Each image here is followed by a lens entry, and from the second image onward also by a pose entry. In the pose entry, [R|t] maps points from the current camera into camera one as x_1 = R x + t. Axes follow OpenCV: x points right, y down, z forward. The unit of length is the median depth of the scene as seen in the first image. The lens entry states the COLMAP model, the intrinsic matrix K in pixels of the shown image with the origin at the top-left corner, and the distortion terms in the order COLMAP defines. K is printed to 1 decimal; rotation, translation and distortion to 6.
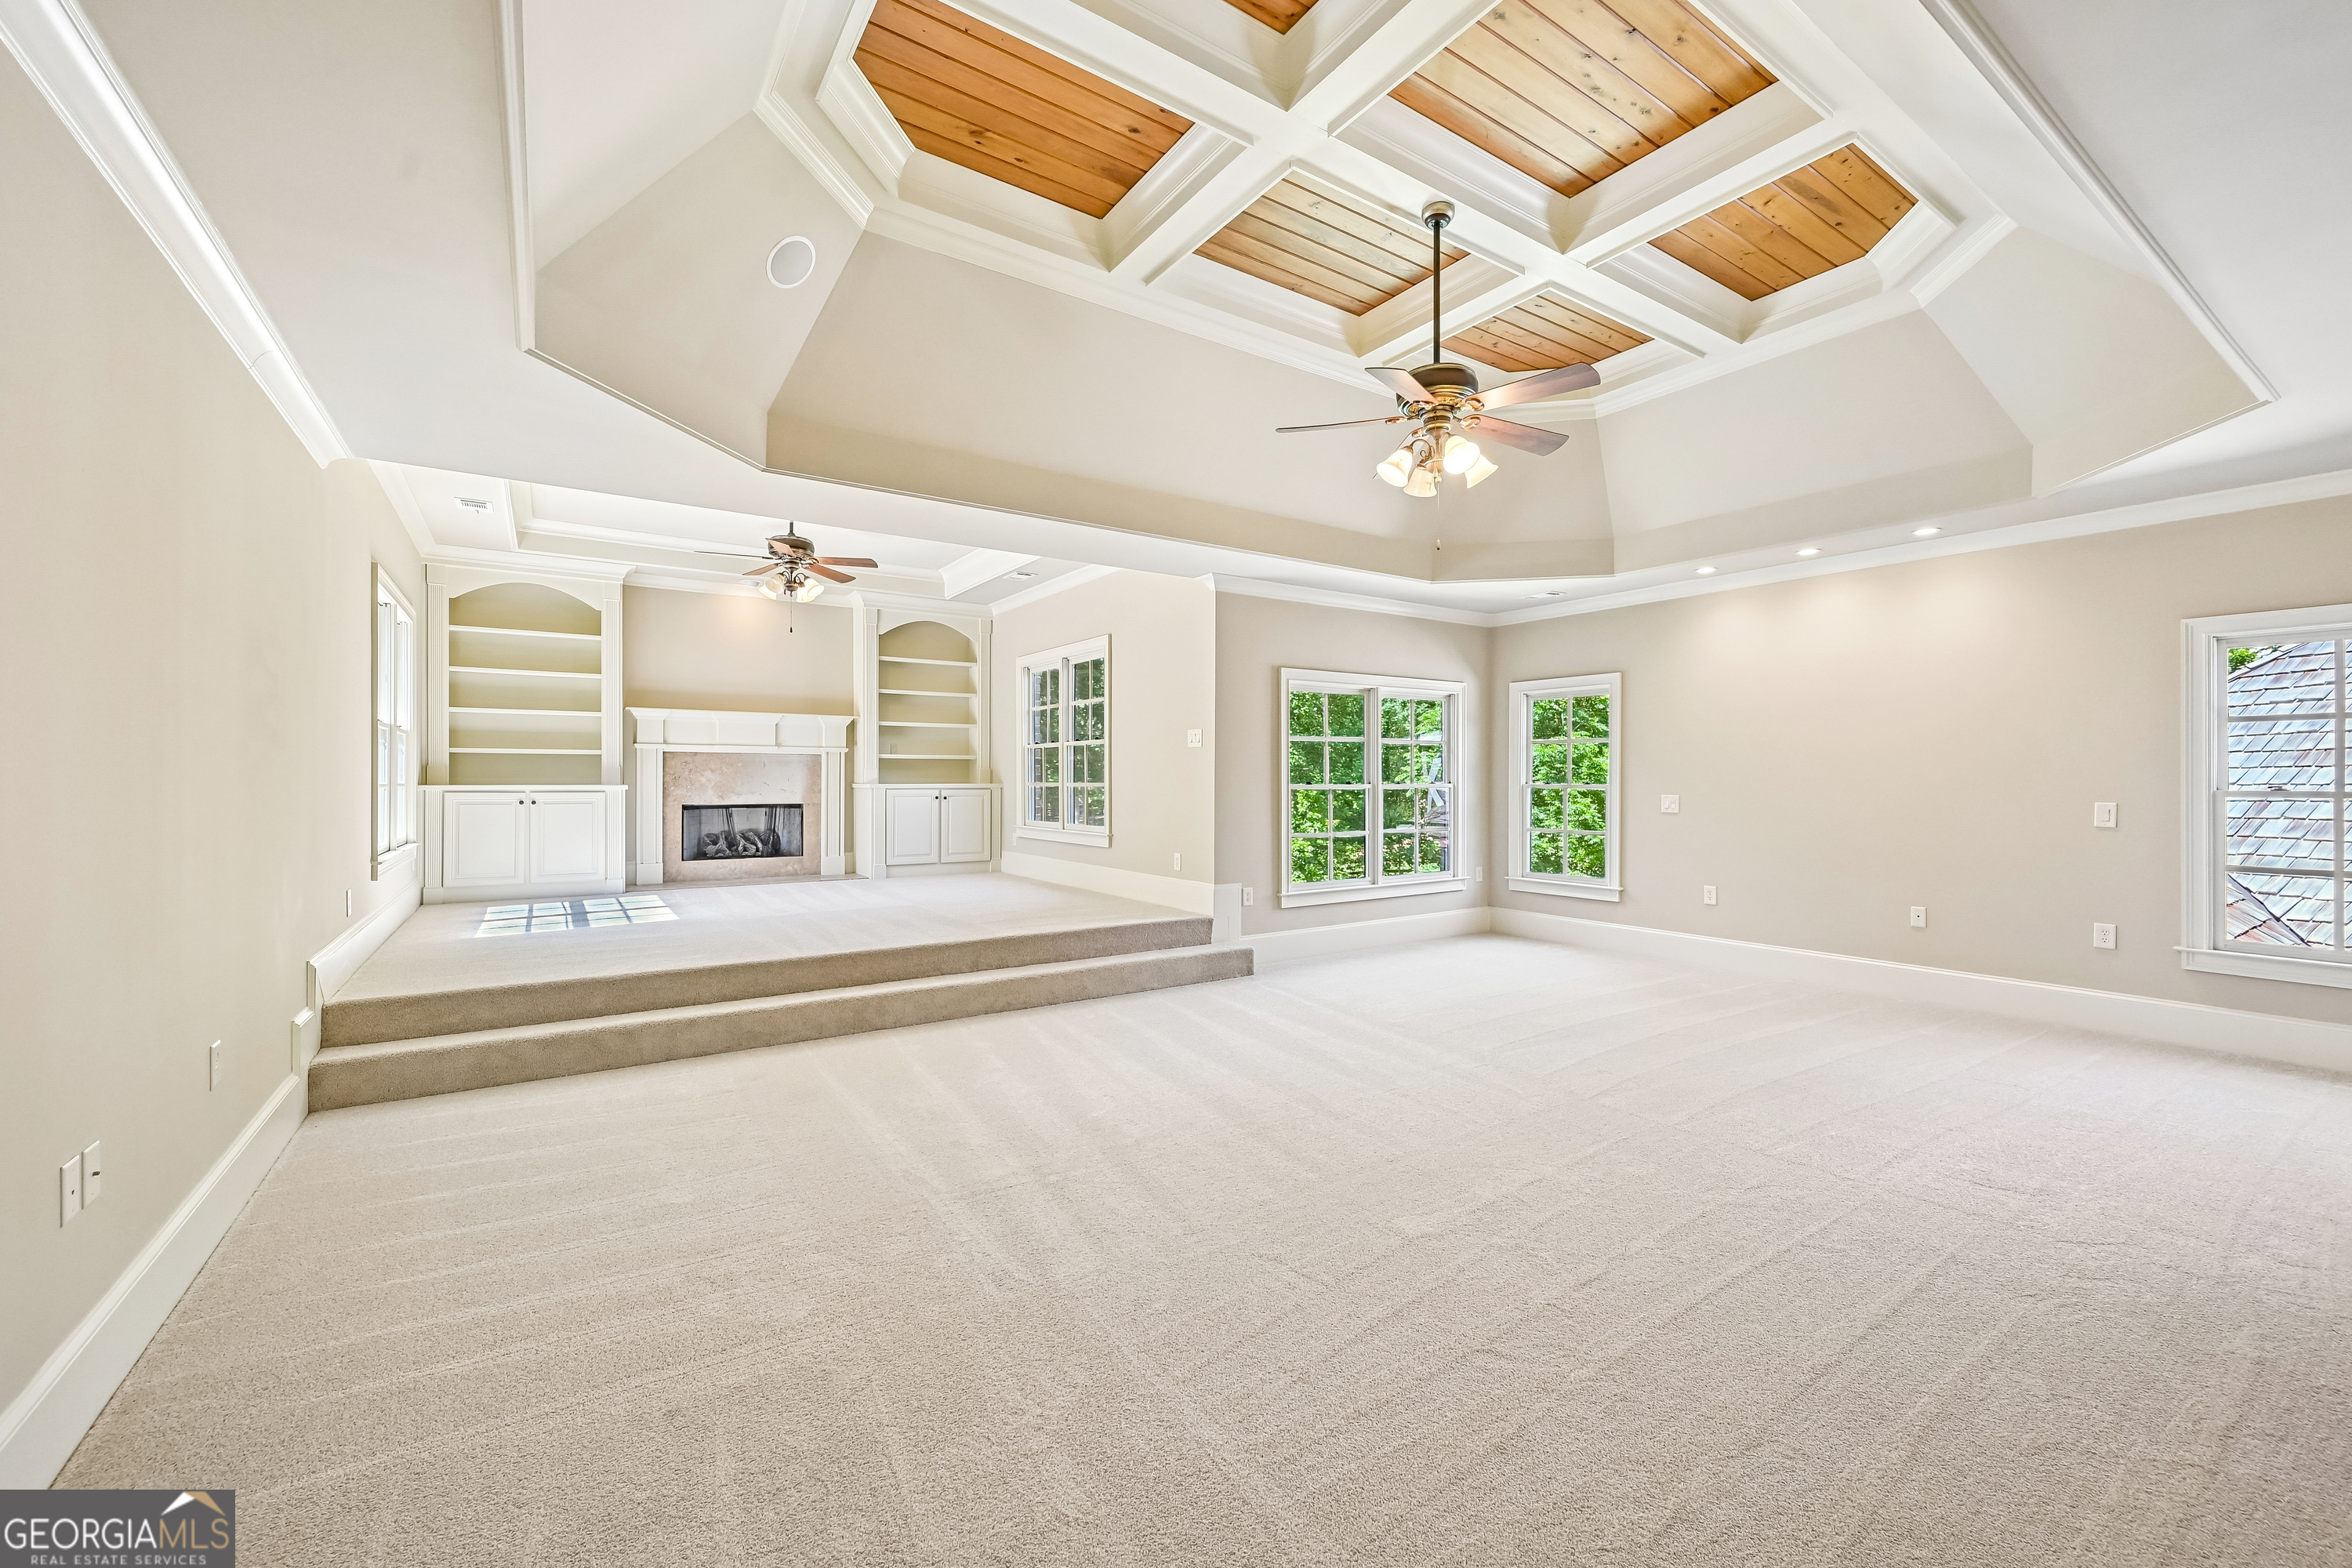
lens RADIAL K [[945.6, 0, 1173.4], [0, 945.6, 804.8], [0, 0, 1]] dist [0.000344, -0.000036]
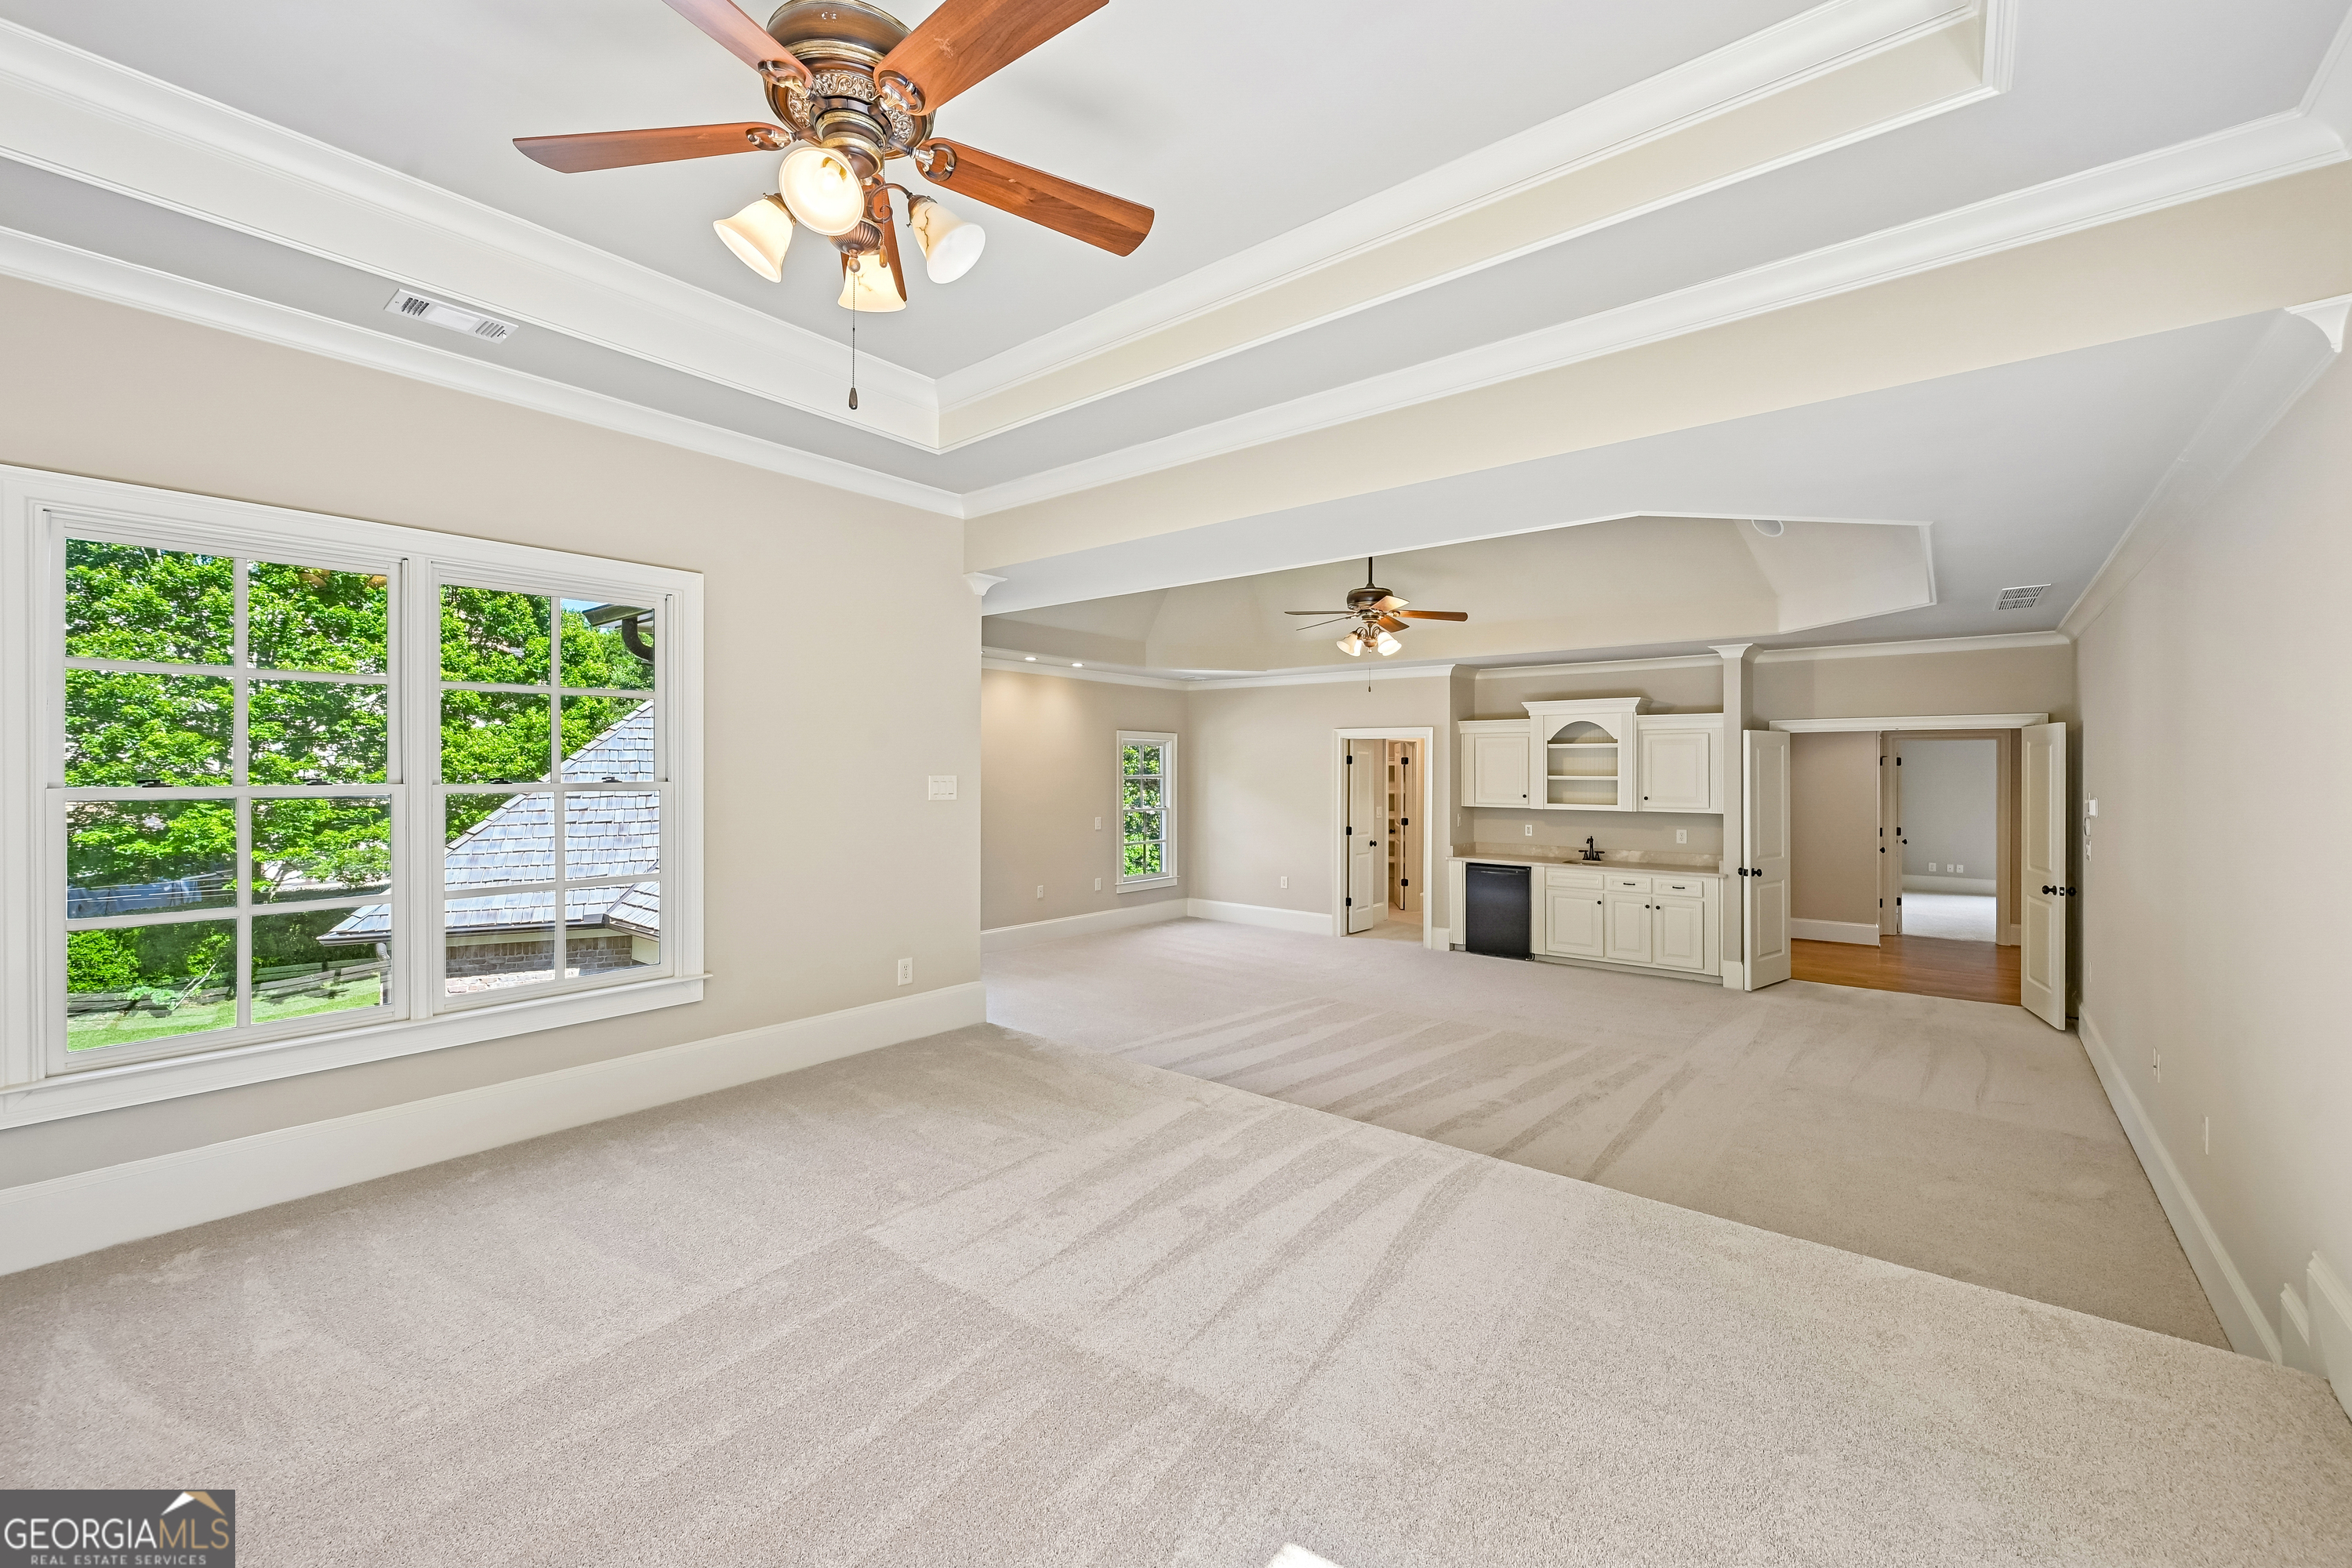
lens RADIAL K [[944.2, 0, 1176.7], [0, 944.2, 767.3], [0, 0, 1]] dist [-0.000864, 0.000358]
pose [[-0.294417, 0.000069, 0.955677, -0.710028], [0.023538, 0.999697, 0.007179, -0.086869], [-0.955387, 0.024609, -0.294330, 1.036926]]
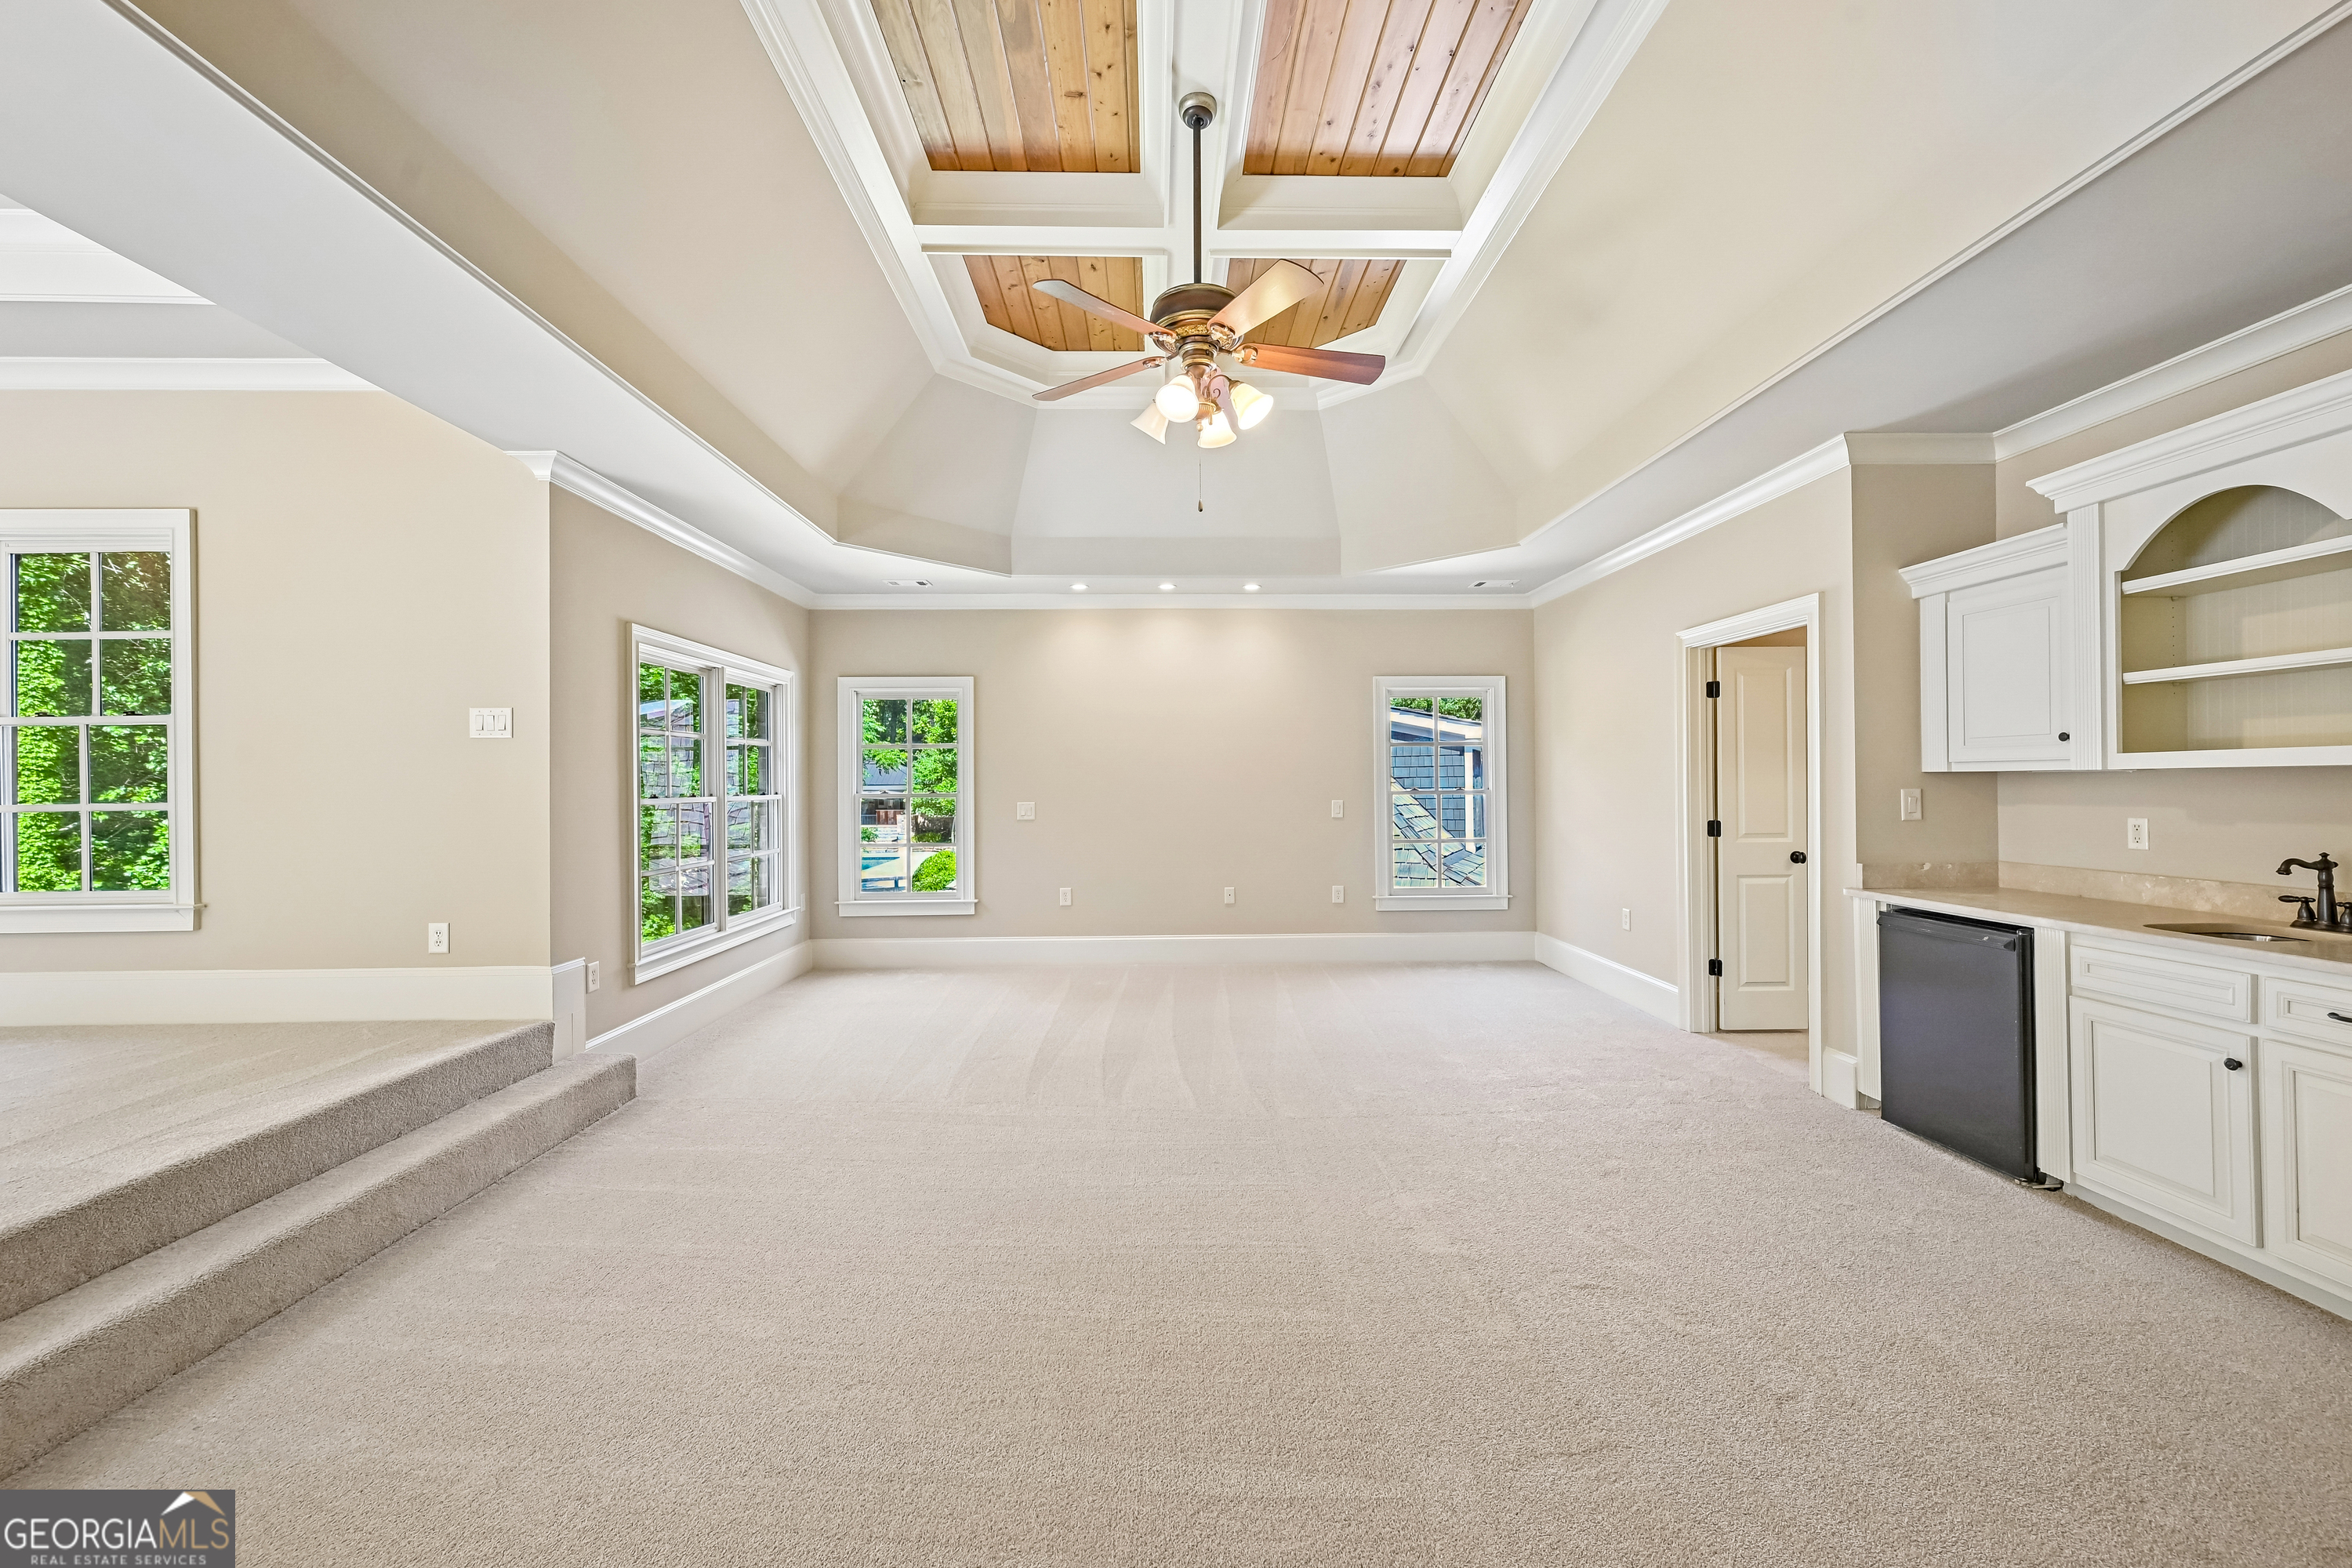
lens RADIAL K [[945.2, 0, 1179.0], [0, 945.2, 795.6], [0, 0, 1]] dist [-0.001228, 0.000192]
pose [[0.530976, -0.015925, 0.847237, -0.246293], [0.032265, 0.999478, -0.001435, -0.010627], [-0.846772, 0.028098, 0.531213, 0.325679]]
